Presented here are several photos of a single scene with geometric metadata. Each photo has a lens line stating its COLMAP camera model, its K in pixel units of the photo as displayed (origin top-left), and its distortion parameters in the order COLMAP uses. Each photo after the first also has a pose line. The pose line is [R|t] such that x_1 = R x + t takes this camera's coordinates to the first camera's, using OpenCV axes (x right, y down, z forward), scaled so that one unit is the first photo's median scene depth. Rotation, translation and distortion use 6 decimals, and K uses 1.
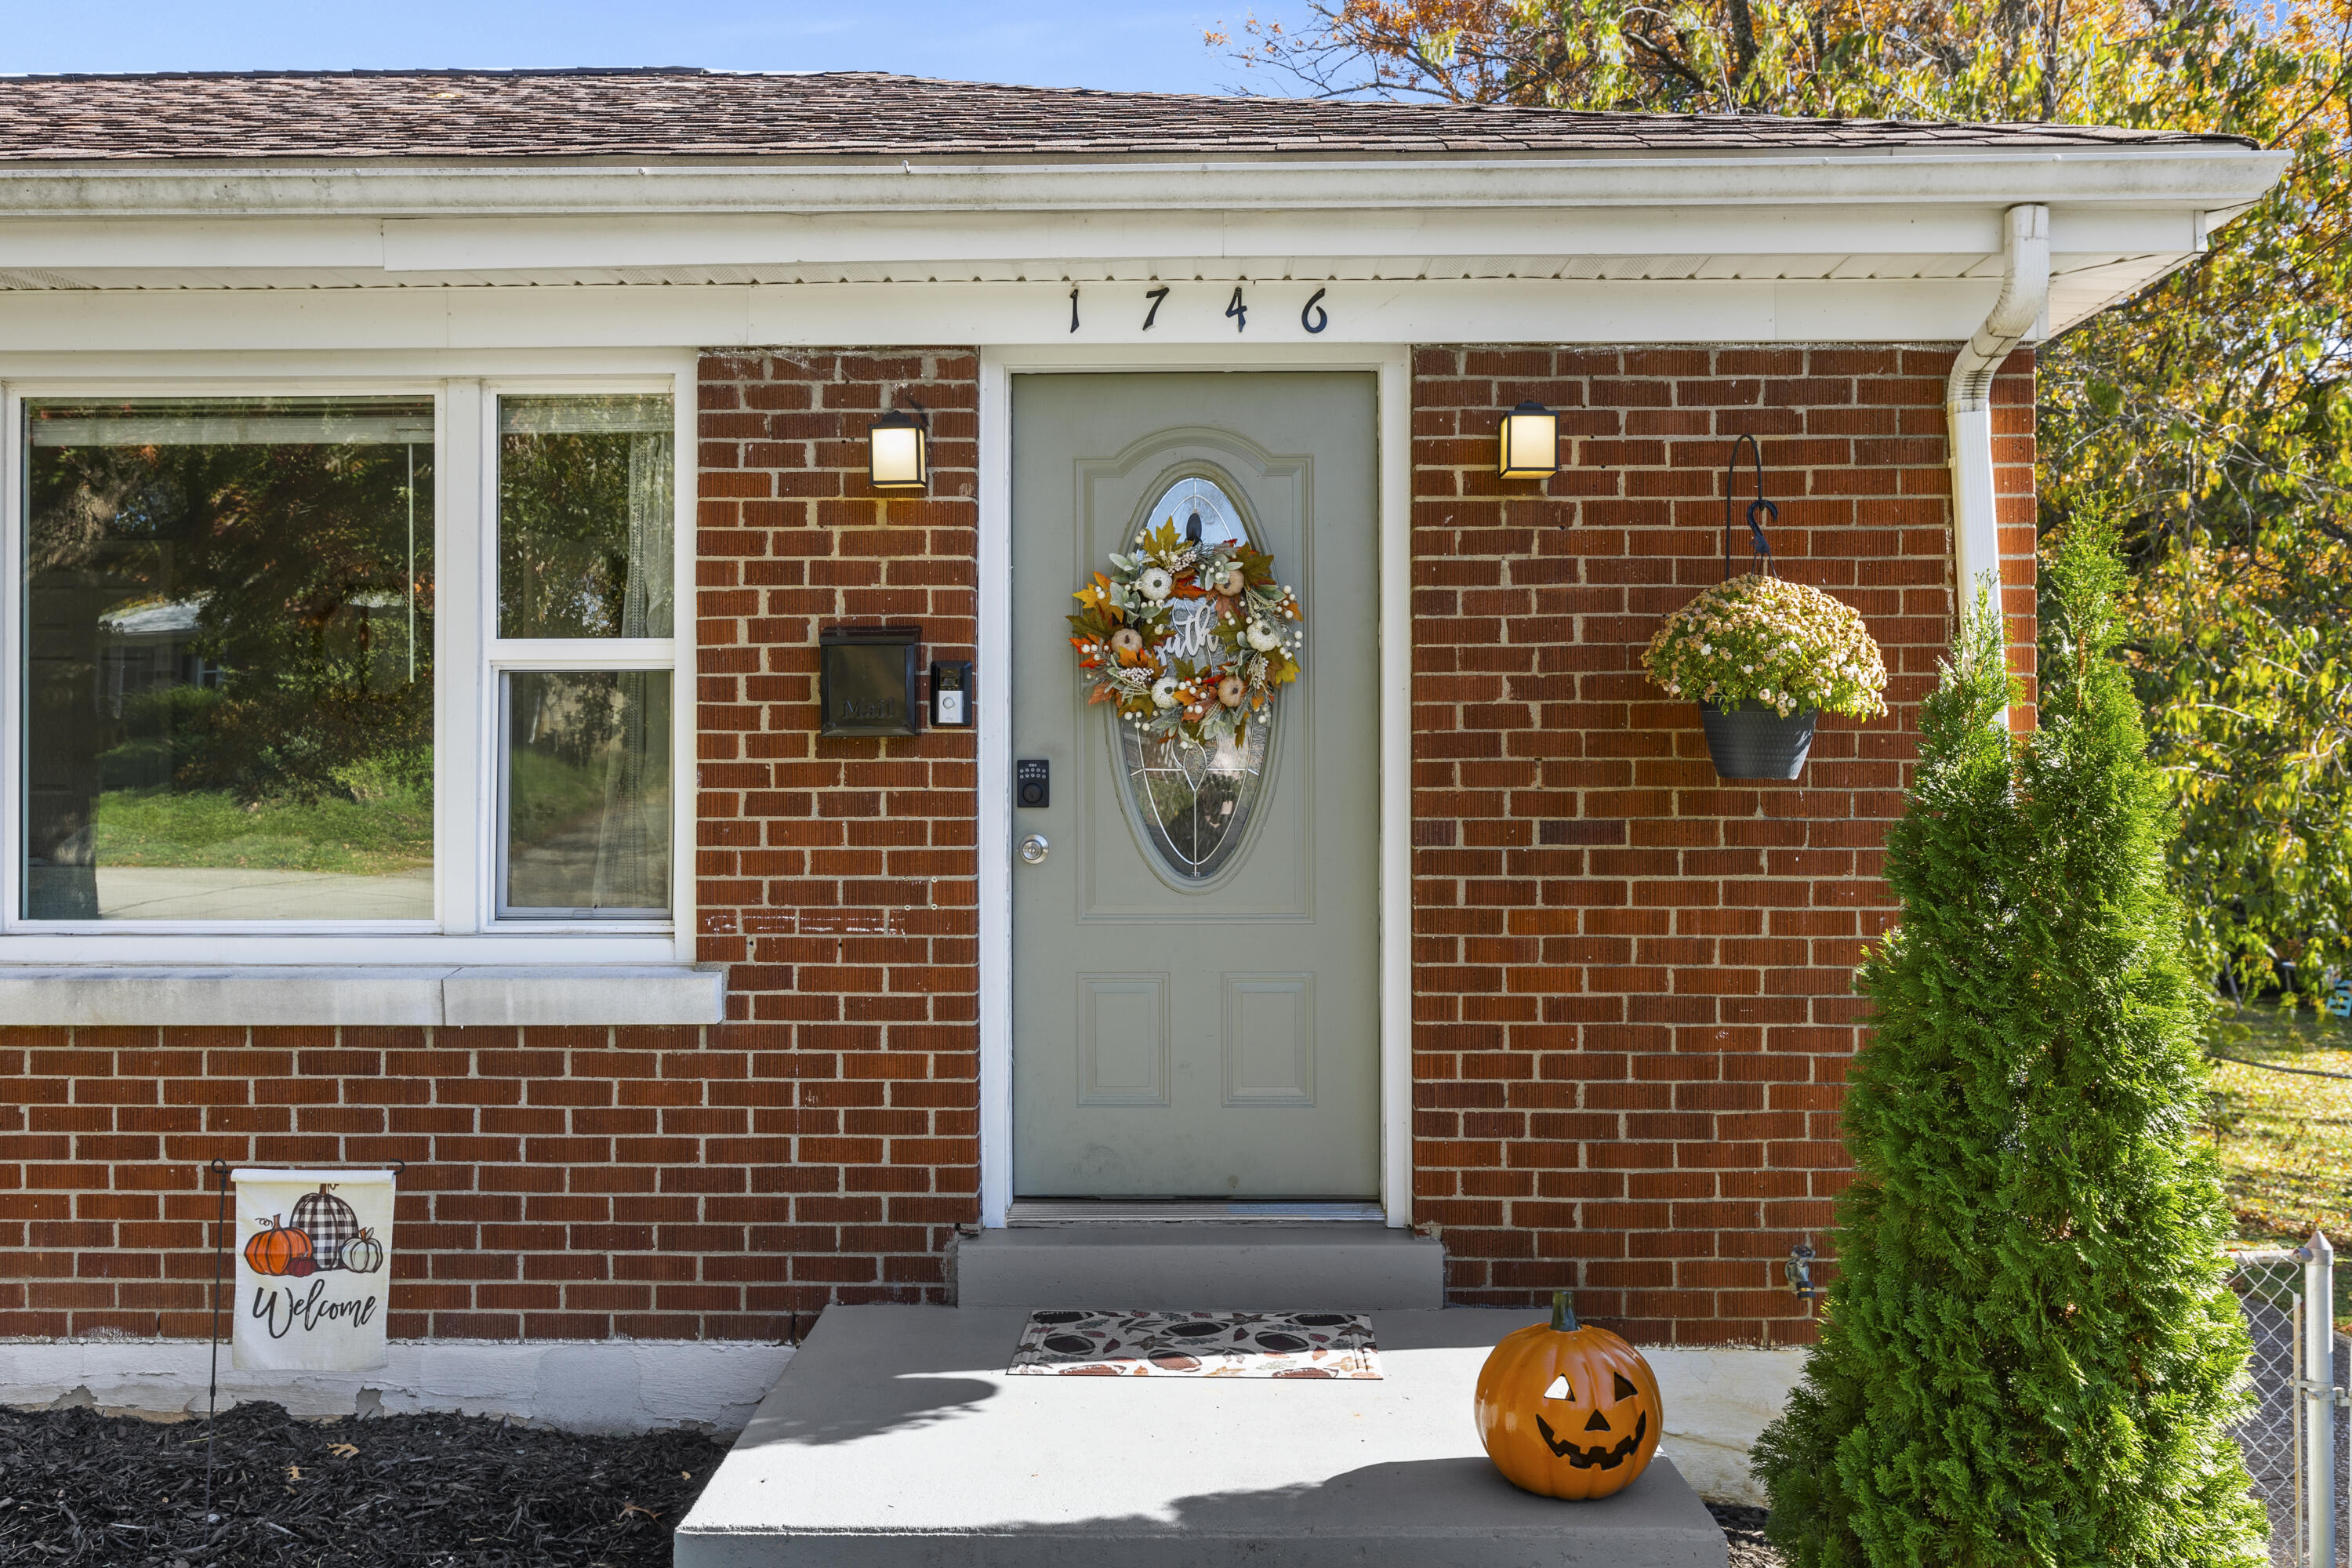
lens RADIAL K [[1925.8, 0, 1182.9], [0, 1925.8, 793.0], [0, 0, 1]] dist [-0.003620, 0.007222]
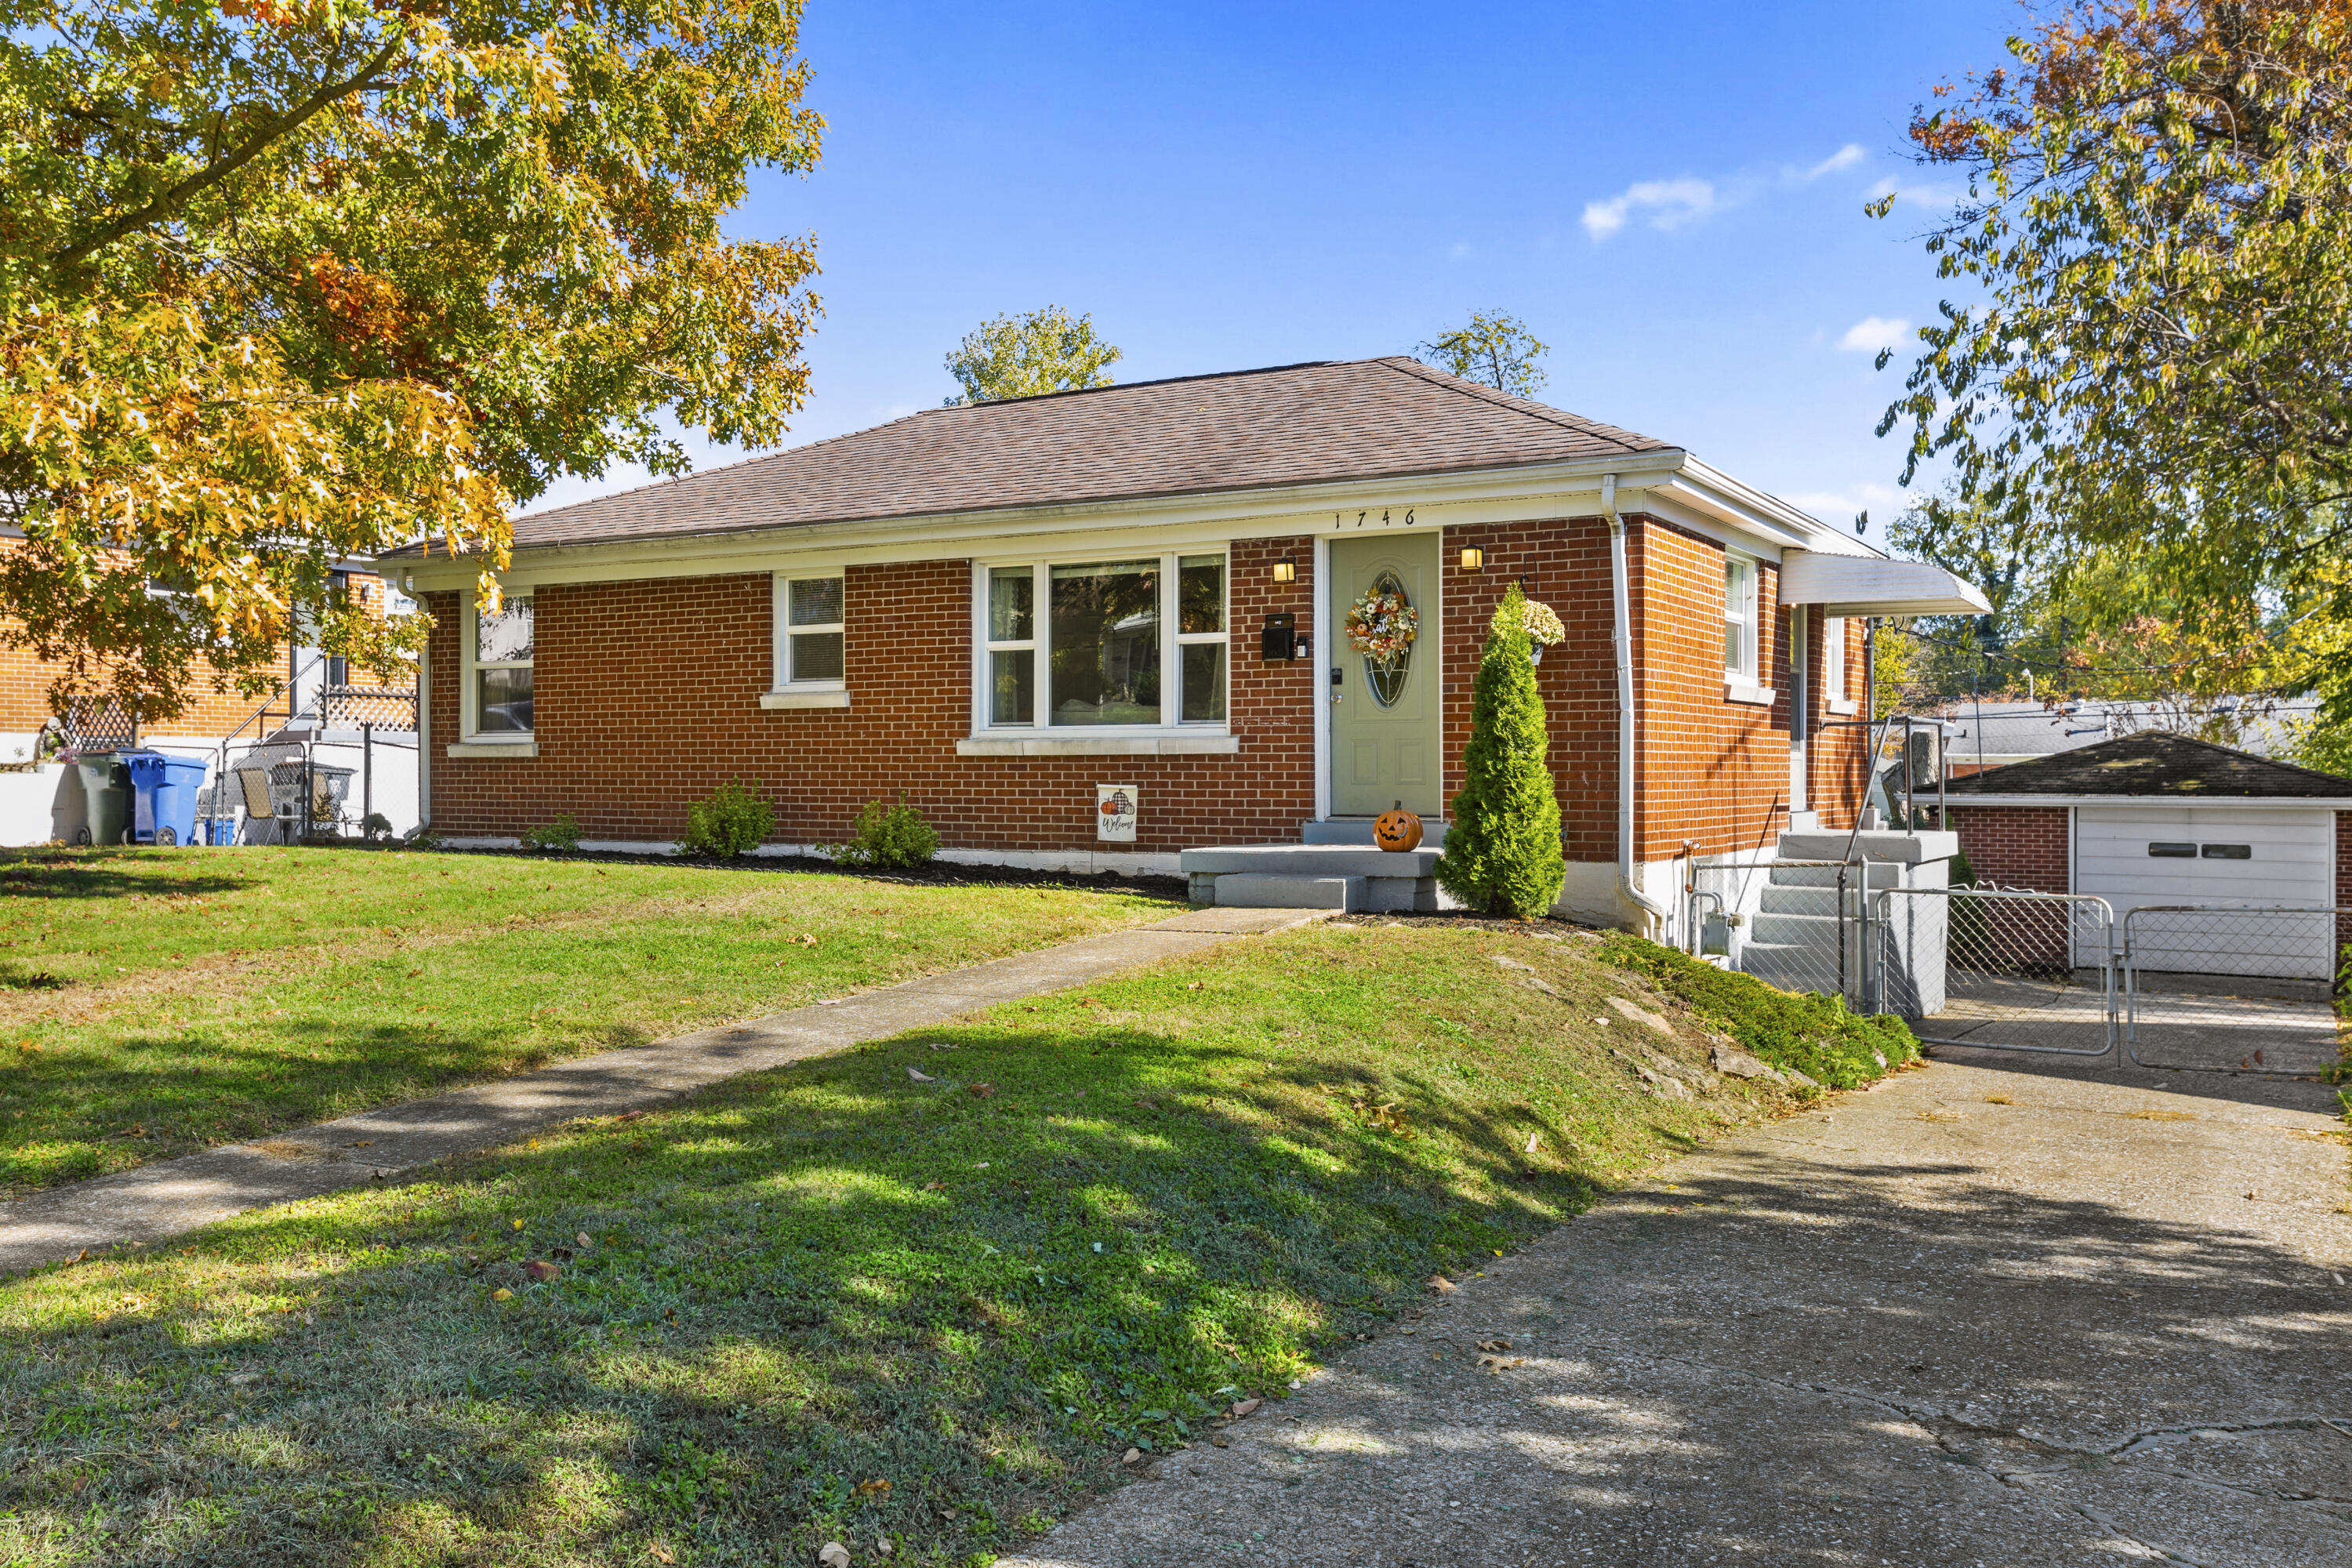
lens RADIAL K [[1925.8, 0, 1168.2], [0, 1925.8, 777.9], [0, 0, 1]] dist [-0.003620, 0.007222]
pose [[0.880025, 0.000033, -0.474928, 1.163438], [0.004487, 0.999955, 0.008384, 0.132426], [0.474907, -0.009510, 0.879985, -1.839832]]
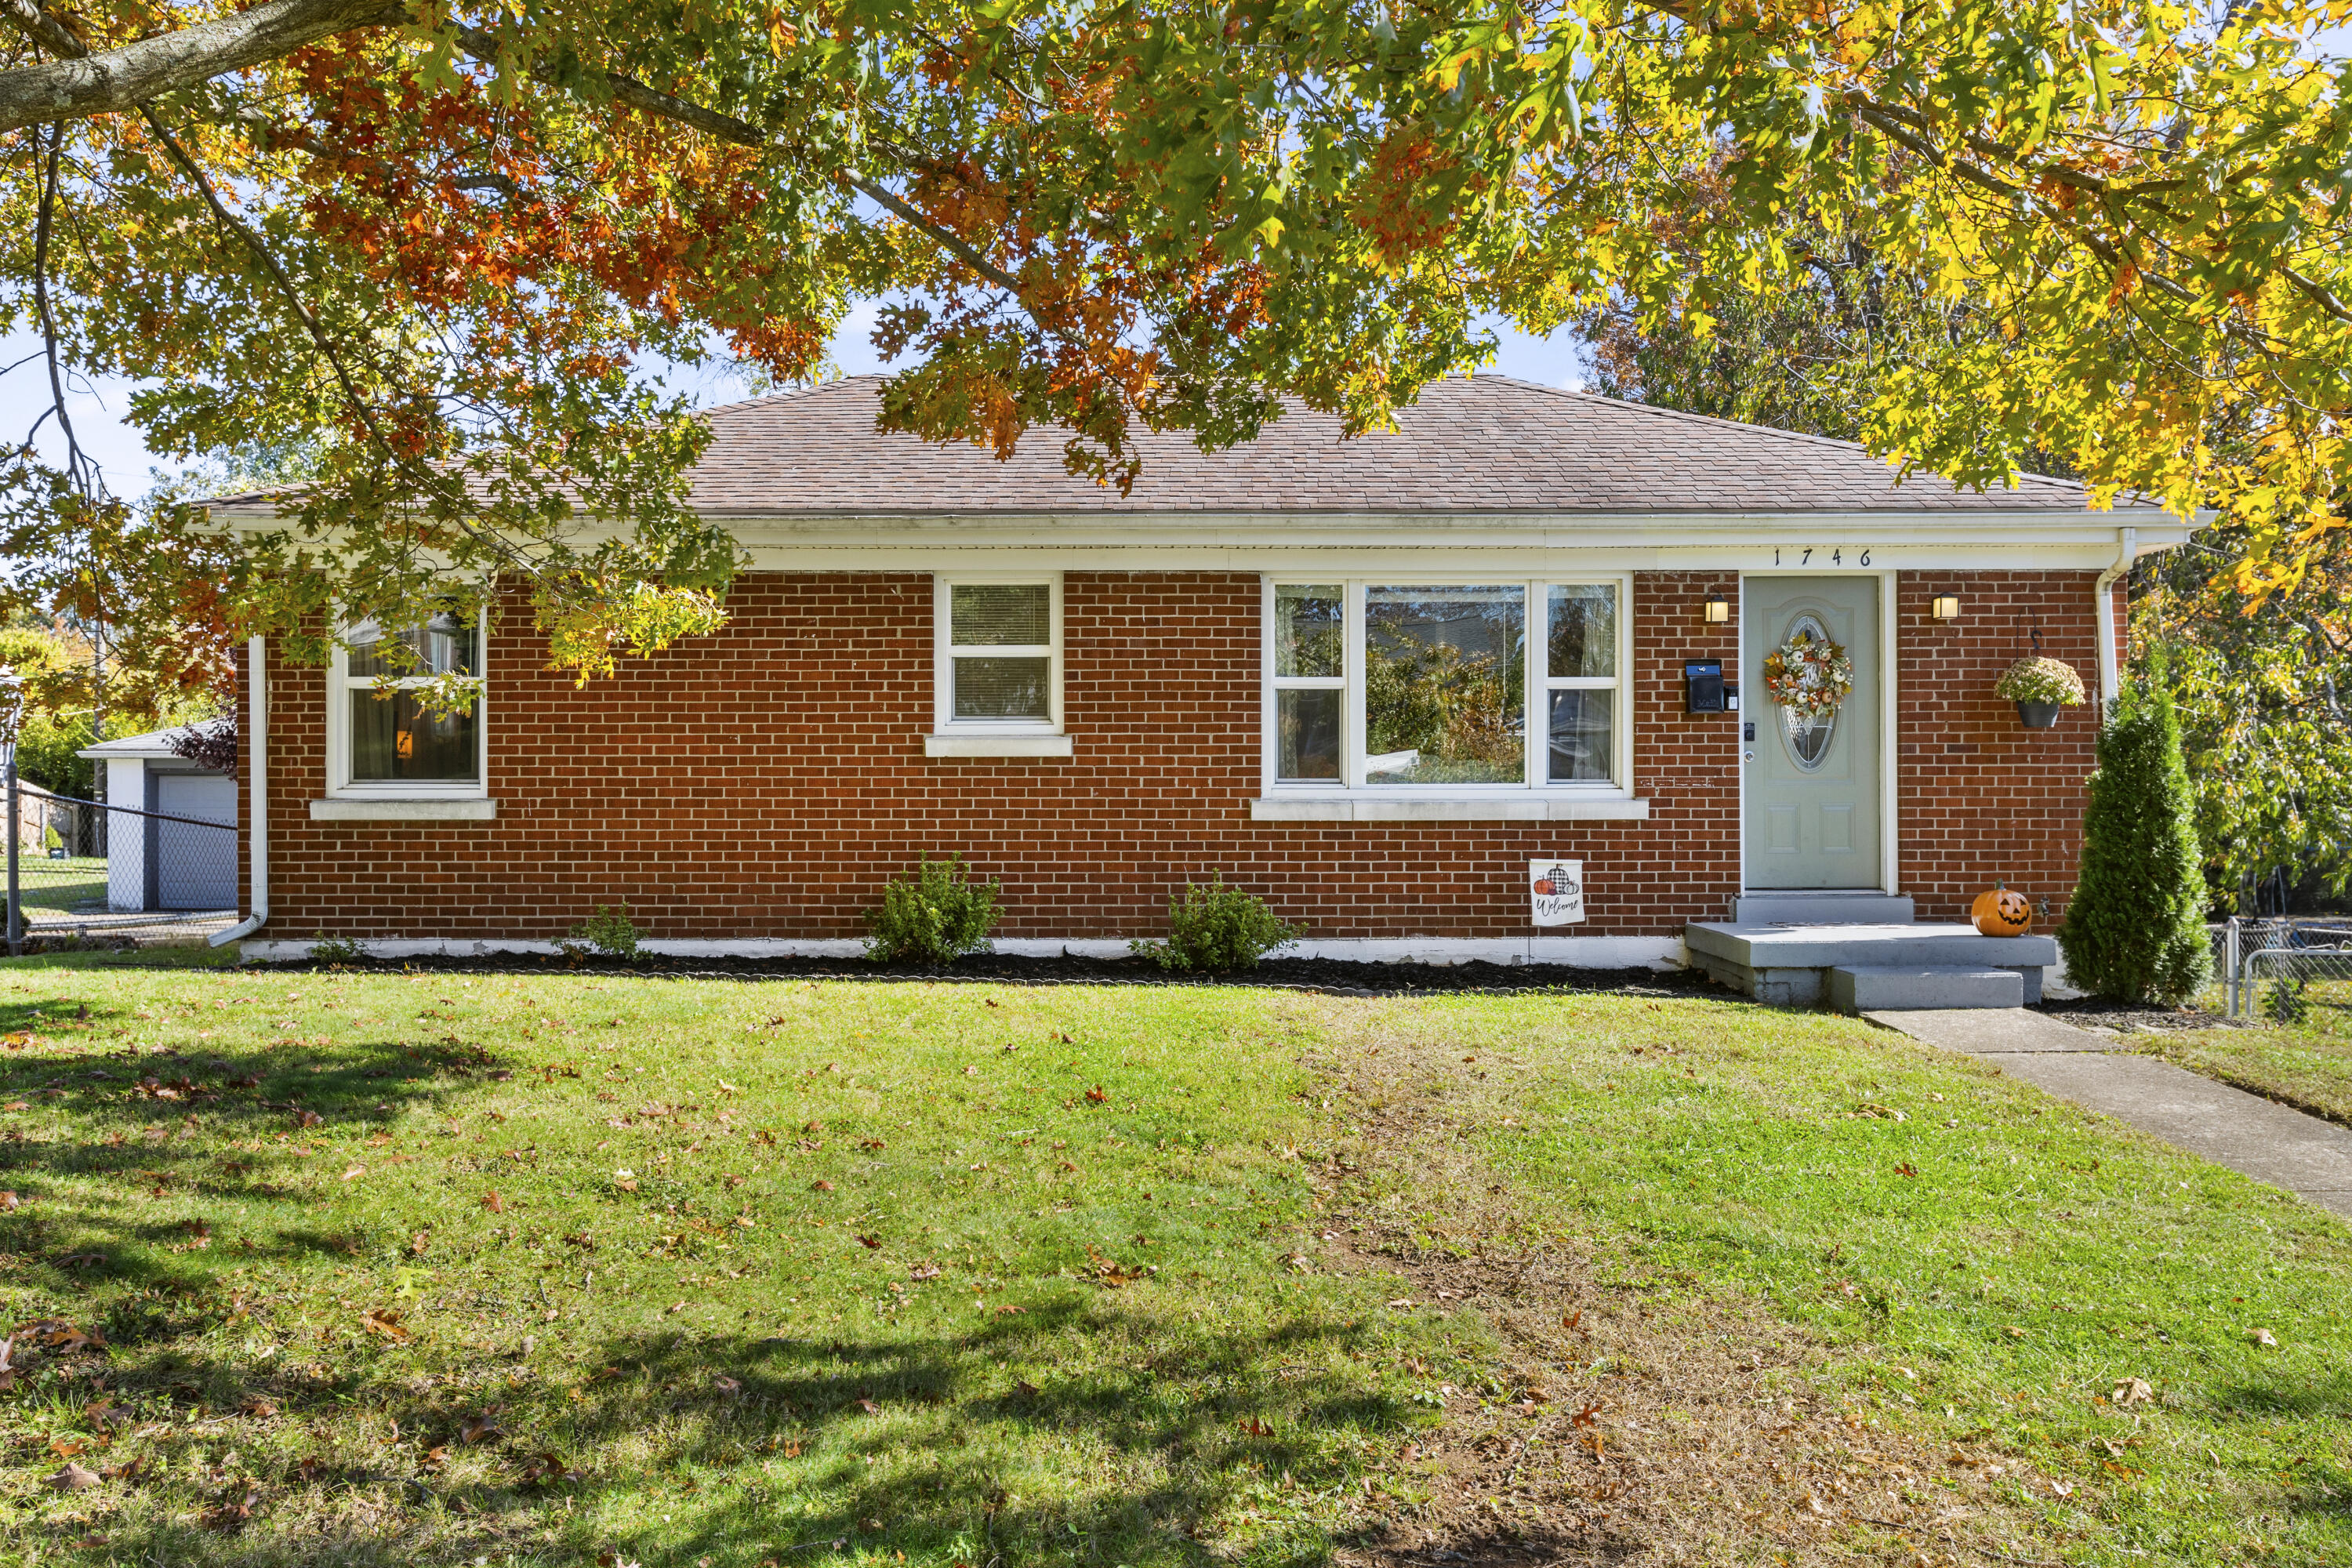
lens RADIAL K [[1925.8, 0, 1165.4], [0, 1925.8, 819.3], [0, 0, 1]] dist [-0.003620, 0.007222]
pose [[0.999905, -0.001783, 0.013689, -0.954273], [0.001793, 0.999998, -0.000746, 0.120090], [-0.013688, 0.000770, 0.999906, -1.703944]]
